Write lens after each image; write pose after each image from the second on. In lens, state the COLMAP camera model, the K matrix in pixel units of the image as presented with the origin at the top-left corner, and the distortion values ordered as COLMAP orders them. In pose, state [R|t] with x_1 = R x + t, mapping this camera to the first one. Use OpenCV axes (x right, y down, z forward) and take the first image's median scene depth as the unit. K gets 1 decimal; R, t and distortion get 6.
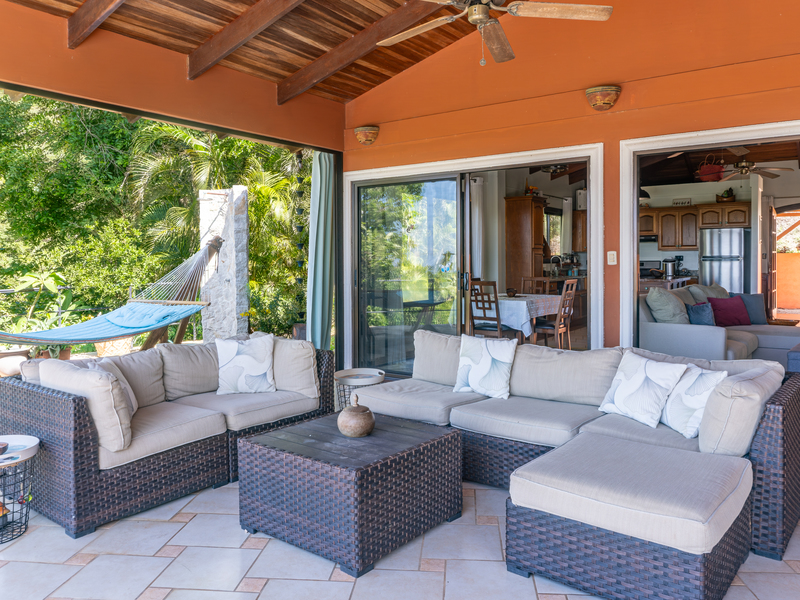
lens RADIAL K [[598.2, 0, 400.5], [0, 598.2, 297.7], [0, 0, 1]] dist [-0.010257, -0.007250]
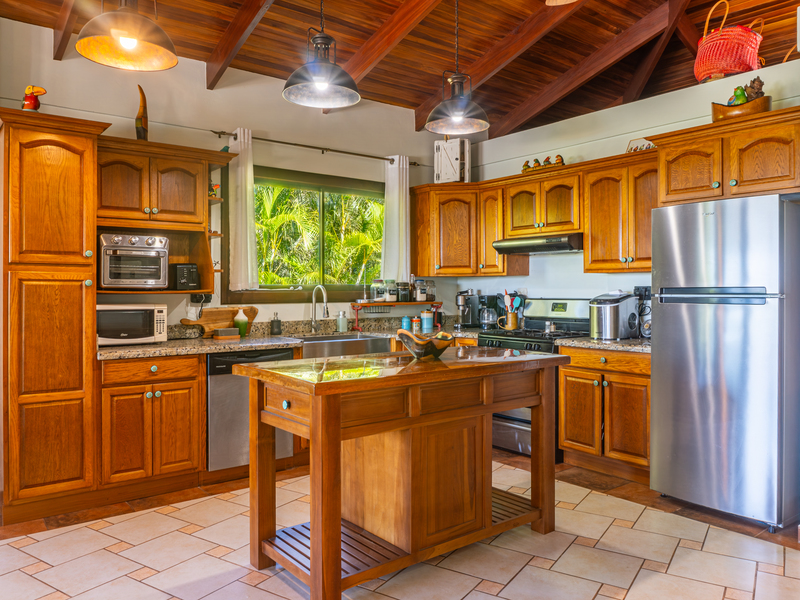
lens RADIAL K [[598.2, 0, 399.2], [0, 598.2, 297.3], [0, 0, 1]] dist [-0.010257, -0.007250]
pose [[0.965840, 0.002463, -0.259126, 0.417954], [-0.013874, 0.999012, -0.042217, -0.045049], [0.258766, 0.044370, 0.964920, 0.596465]]
